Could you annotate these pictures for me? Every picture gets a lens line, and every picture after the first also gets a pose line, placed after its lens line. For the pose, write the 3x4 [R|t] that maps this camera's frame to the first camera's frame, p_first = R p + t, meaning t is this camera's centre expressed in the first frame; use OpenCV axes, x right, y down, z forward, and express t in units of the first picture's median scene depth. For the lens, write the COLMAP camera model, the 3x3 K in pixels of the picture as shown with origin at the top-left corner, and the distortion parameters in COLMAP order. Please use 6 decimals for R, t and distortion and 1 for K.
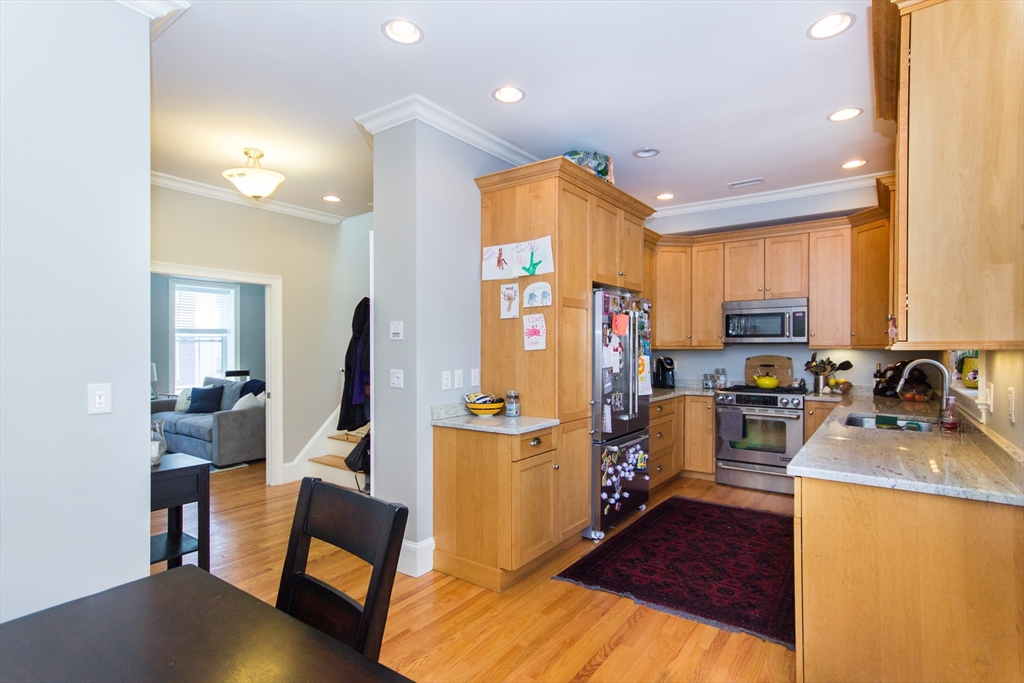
lens RADIAL K [[494.1, 0, 517.5], [0, 494.1, 352.2], [0, 0, 1]] dist [0.010752, 0.000197]
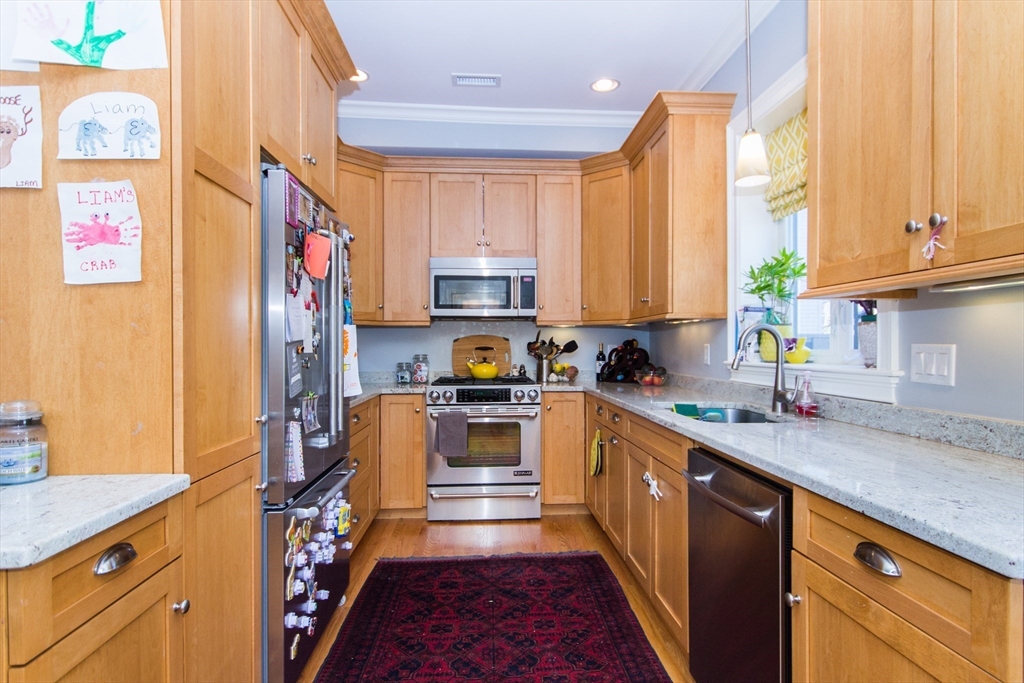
lens RADIAL K [[558.0, 0, 518.0], [0, 558.0, 352.3], [0, 0, 1]] dist [0.001354, -0.000209]
pose [[0.762665, -0.007031, 0.646755, 0.002674], [0.003831, 0.999972, 0.006353, 0.034355], [-0.646782, -0.002367, 0.762671, 0.409289]]
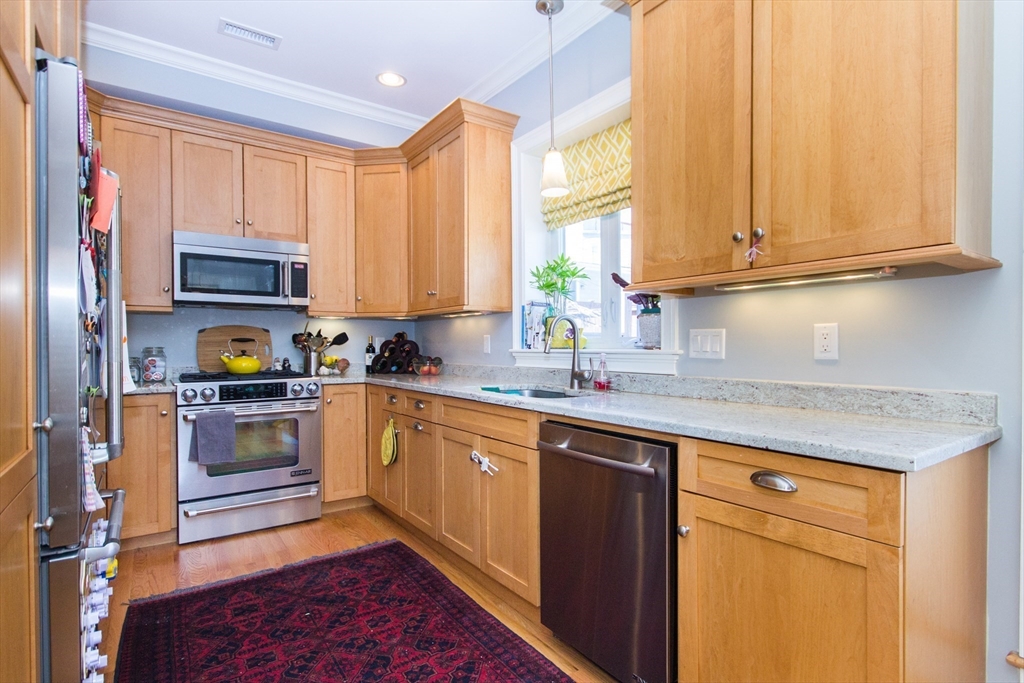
lens RADIAL K [[517.5, 0, 512.8], [0, 517.5, 352.0], [0, 0, 1]] dist [0.004987, 0.000532]
pose [[0.313666, -0.010271, 0.949478, -0.050212], [0.006667, 0.999941, 0.008614, 0.049120], [-0.949510, 0.003629, 0.313716, 0.545366]]
